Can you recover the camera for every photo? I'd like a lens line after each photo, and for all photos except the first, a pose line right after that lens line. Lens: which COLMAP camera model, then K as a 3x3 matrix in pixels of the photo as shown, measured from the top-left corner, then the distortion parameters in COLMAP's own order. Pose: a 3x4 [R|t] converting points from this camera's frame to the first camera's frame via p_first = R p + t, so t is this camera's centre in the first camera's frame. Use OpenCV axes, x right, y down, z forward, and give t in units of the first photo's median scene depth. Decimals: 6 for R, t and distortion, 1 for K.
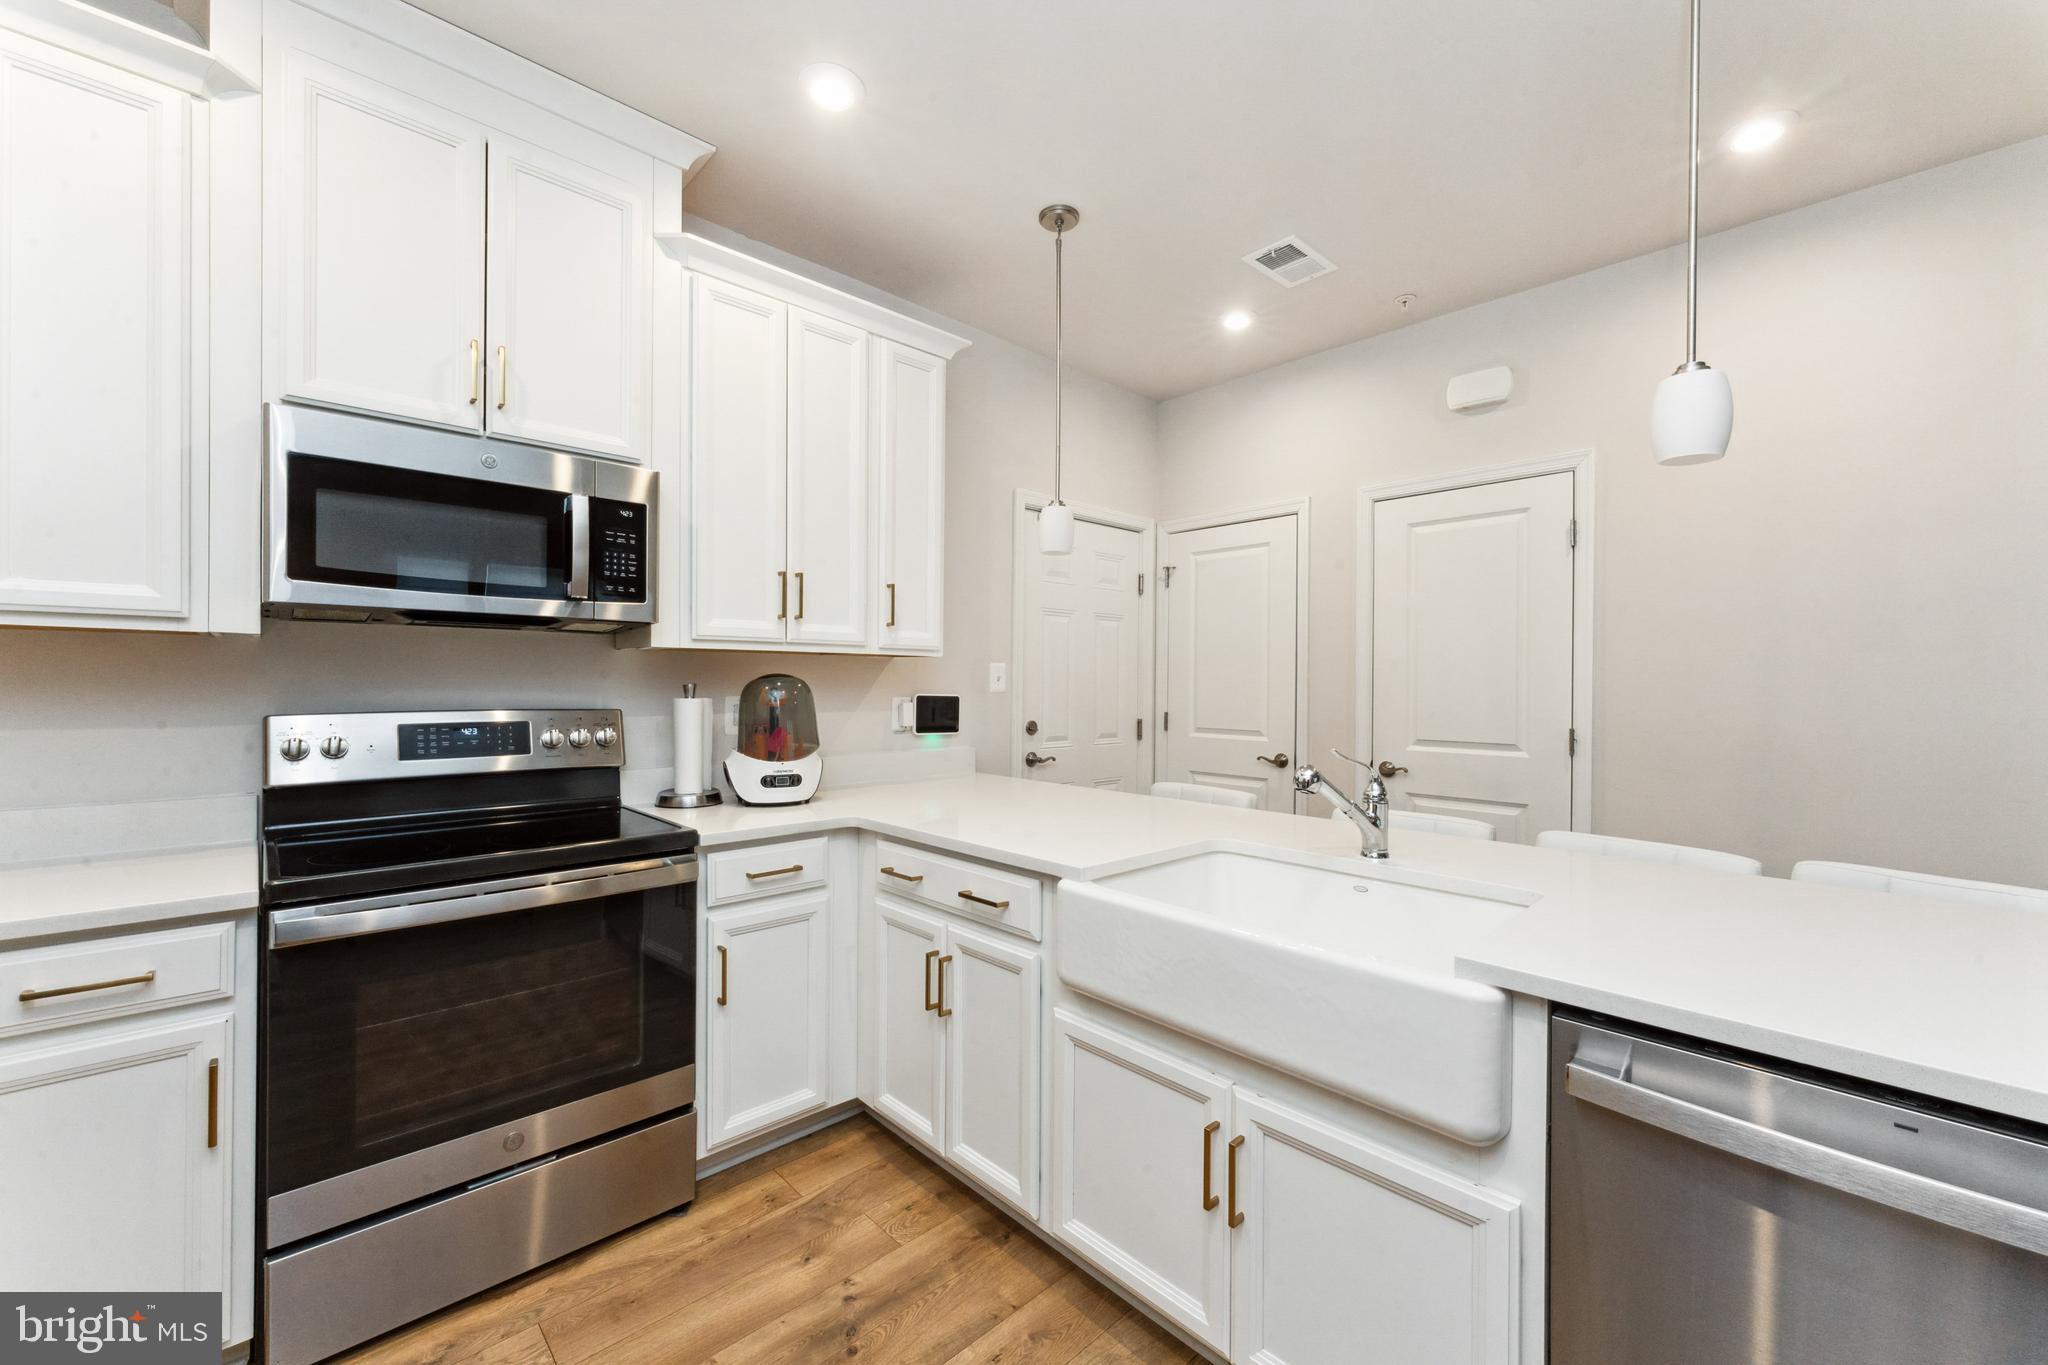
lens RADIAL K [[810.3, 0, 1024.0], [0, 810.3, 682.5], [0, 0, 1]] dist [0.000408, 0.000159]
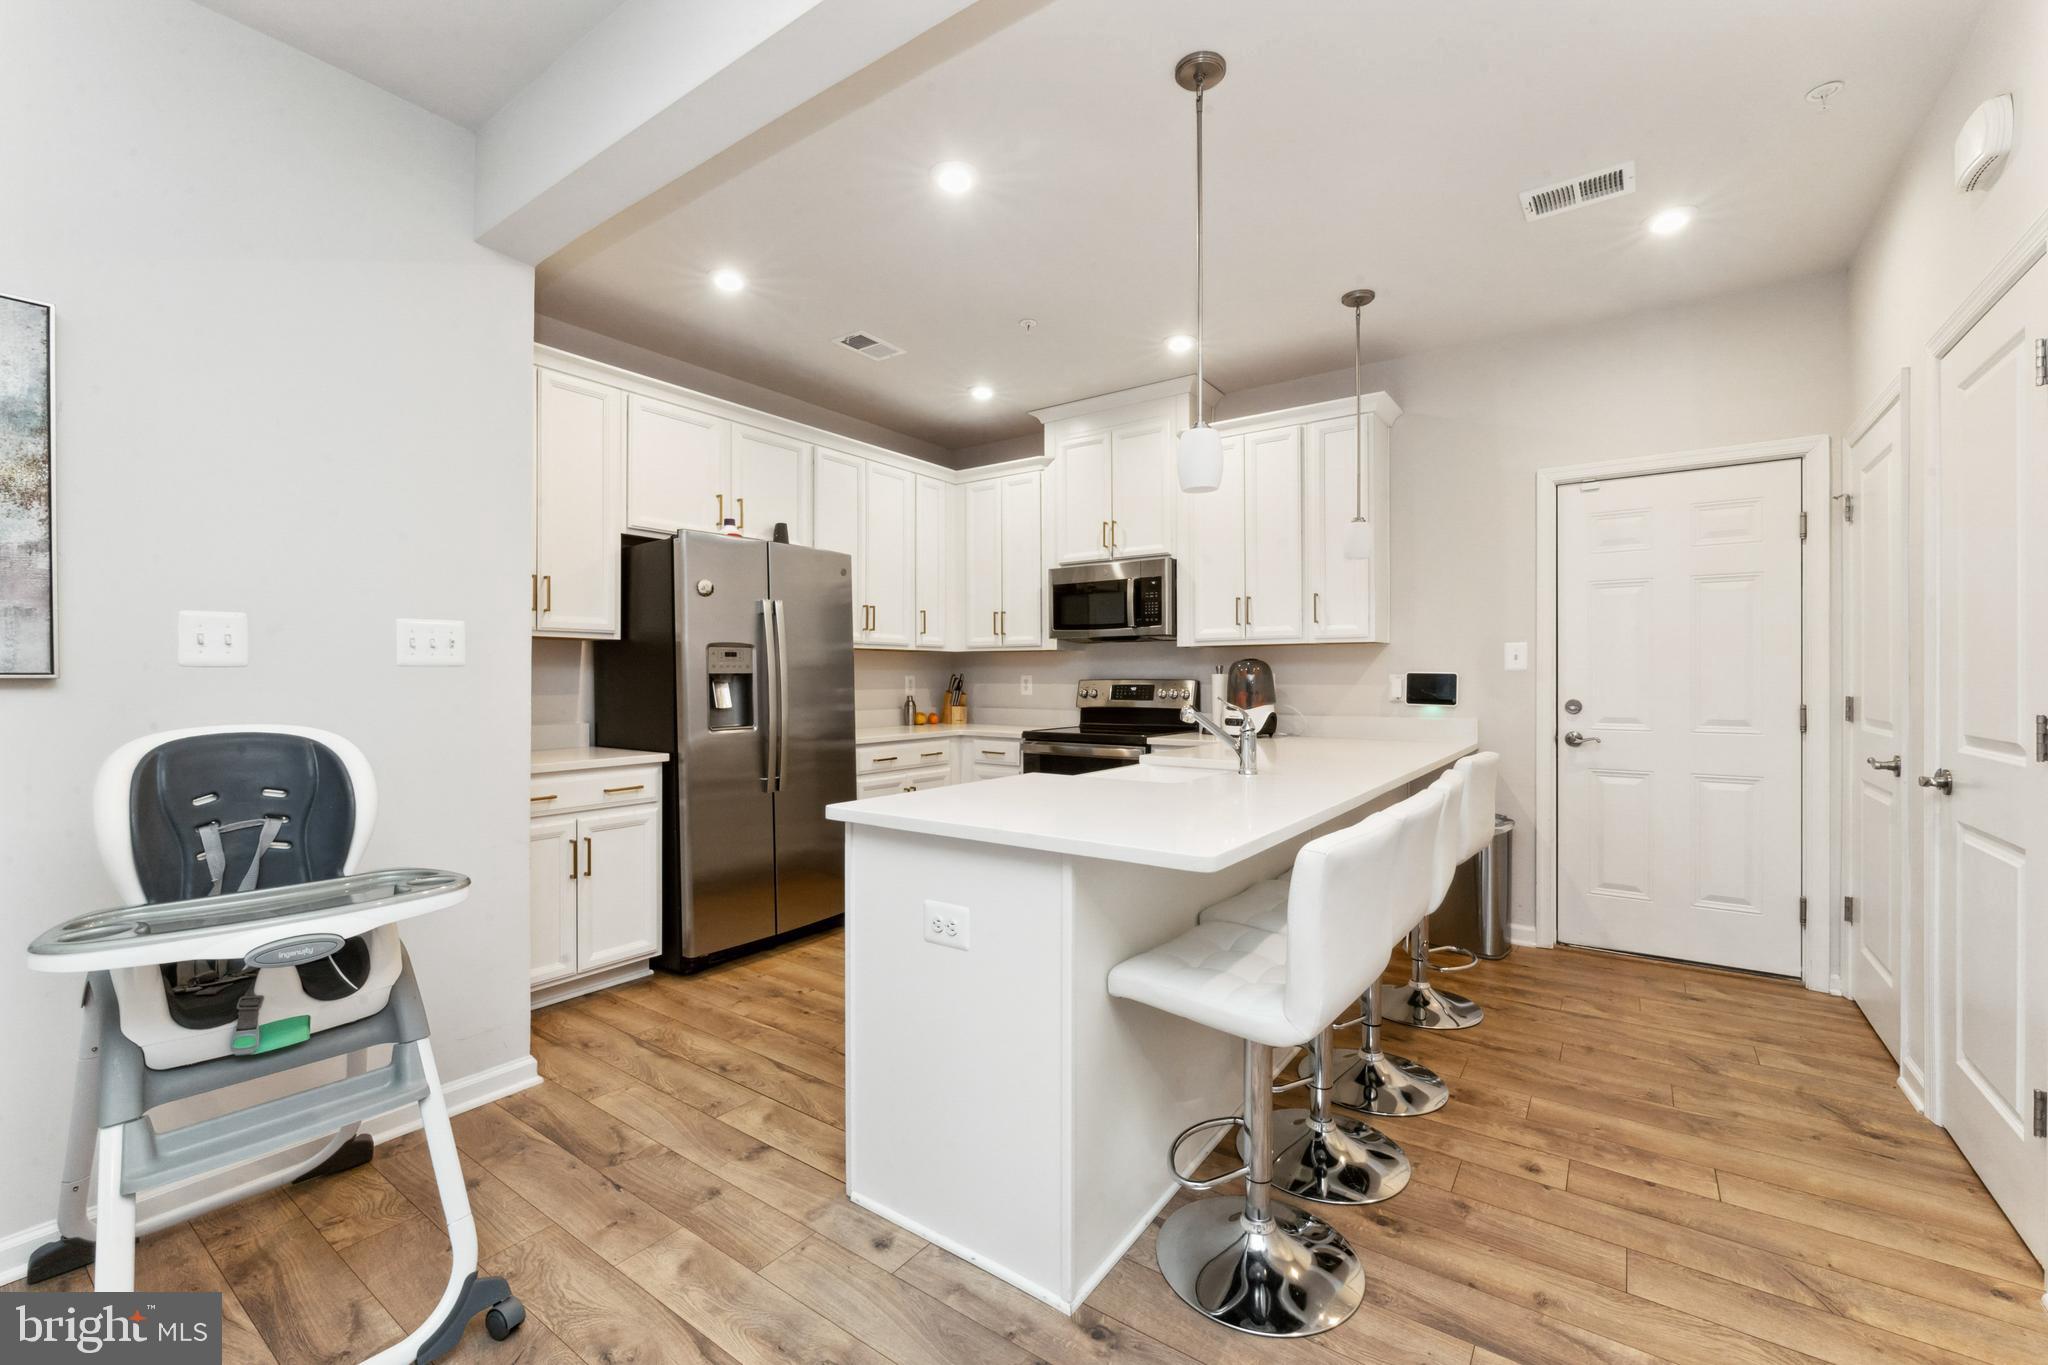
lens RADIAL K [[842.3, 0, 1035.0], [0, 842.3, 675.5], [0, 0, 1]] dist [-0.005182, -0.000034]
pose [[0.192465, -0.010427, -0.981248, 1.543595], [0.002807, 0.999945, -0.010075, 0.047062], [0.981300, -0.000815, 0.192484, 0.296675]]
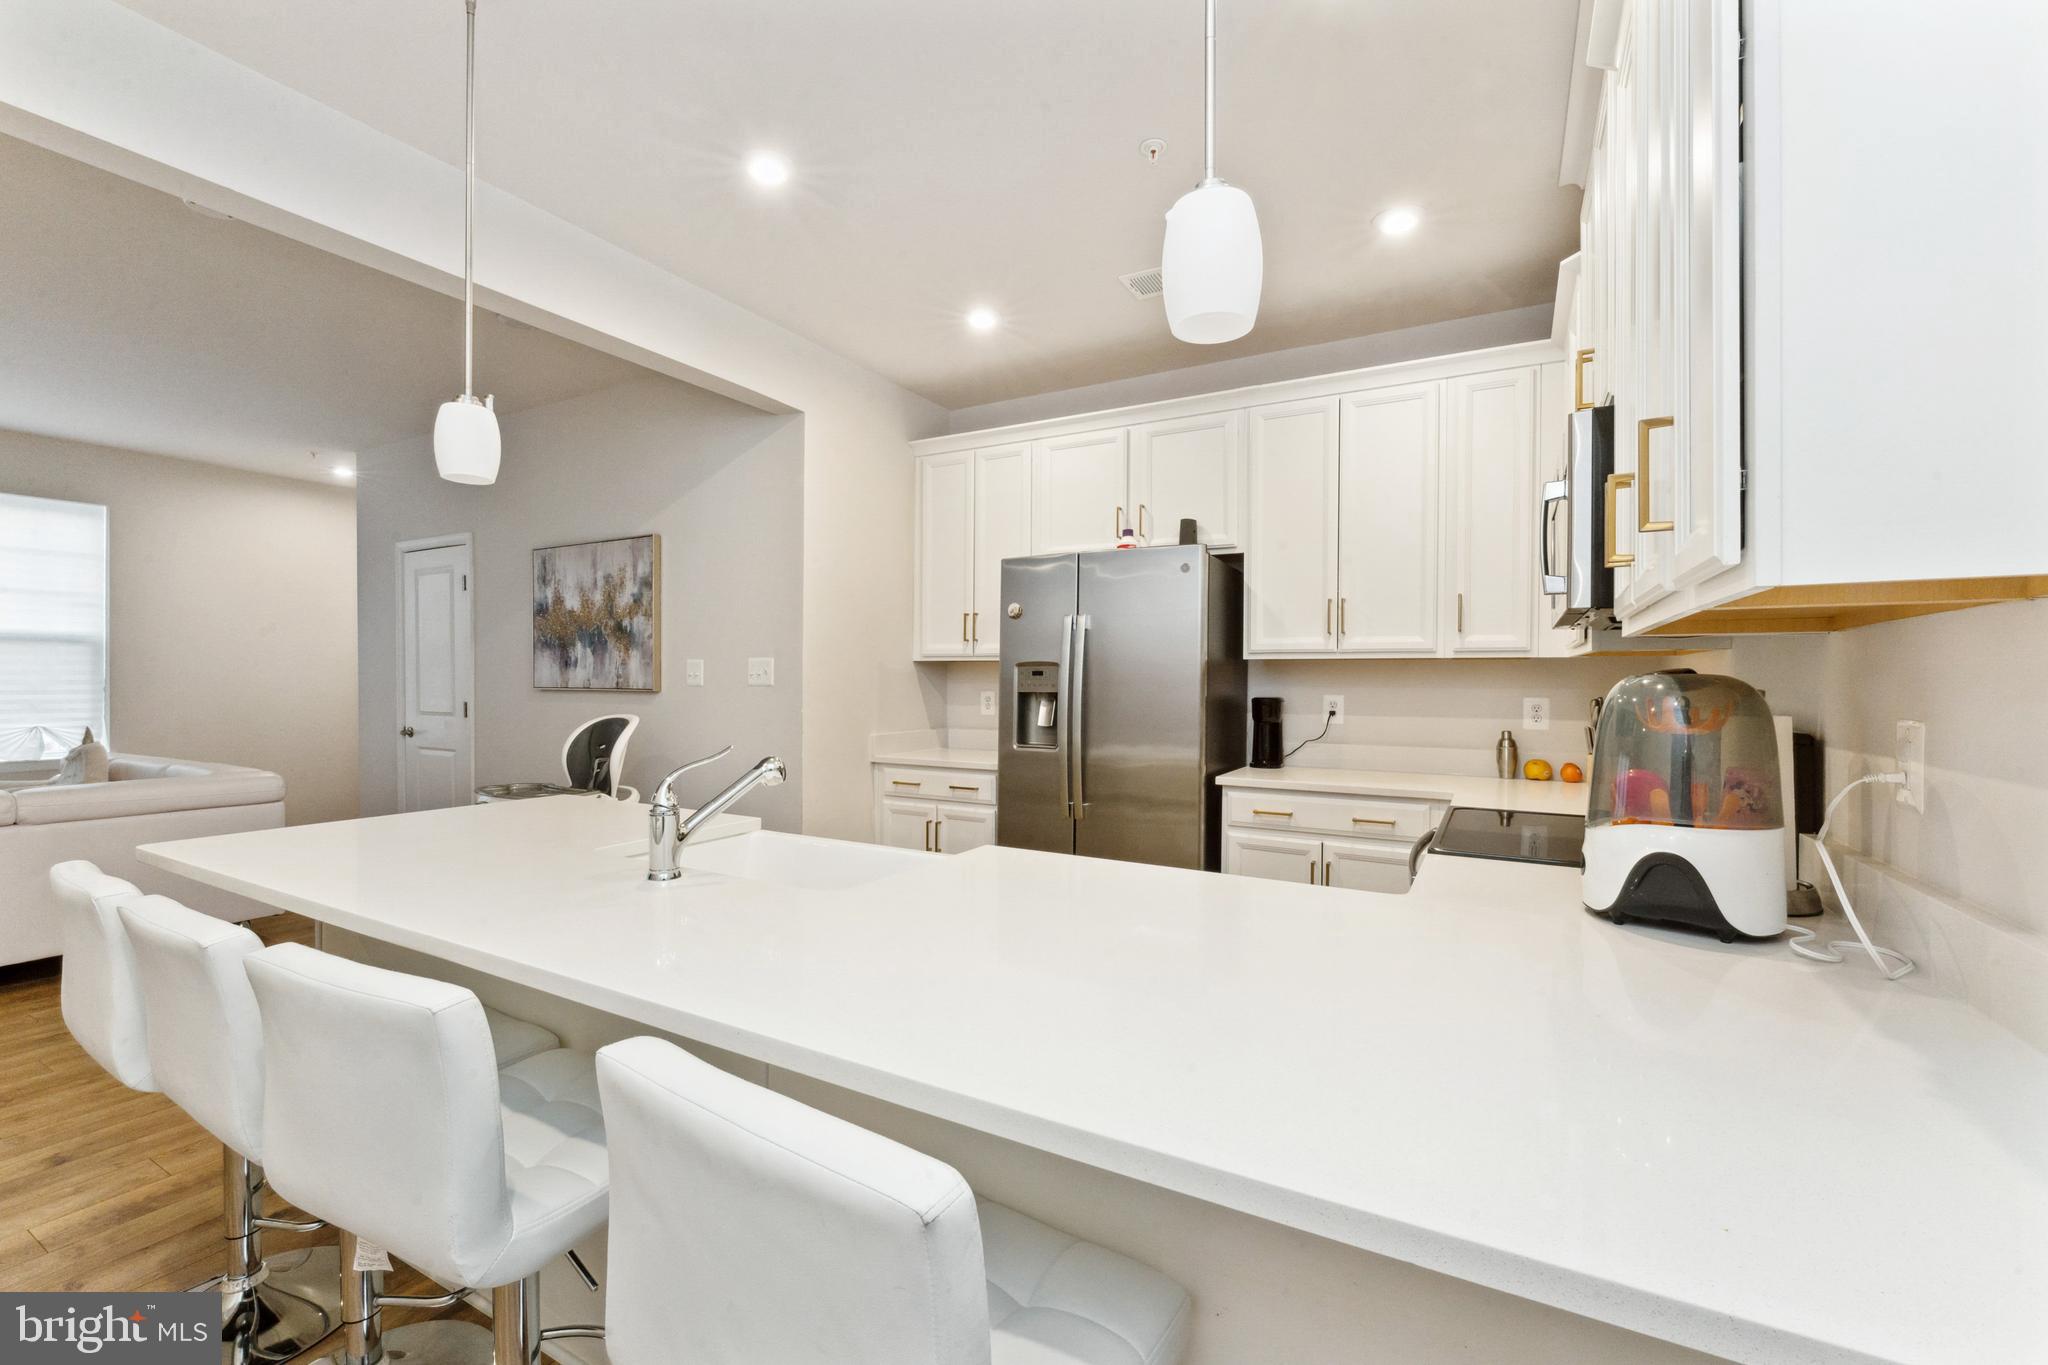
lens RADIAL K [[842.3, 0, 1035.0], [0, 842.3, 675.5], [0, 0, 1]] dist [-0.005182, -0.000034]
pose [[-0.954085, -0.014052, -0.299207, 0.284749], [-0.013378, 0.999901, -0.004300, -0.002559], [0.299237, -0.000100, -0.954179, 1.656192]]
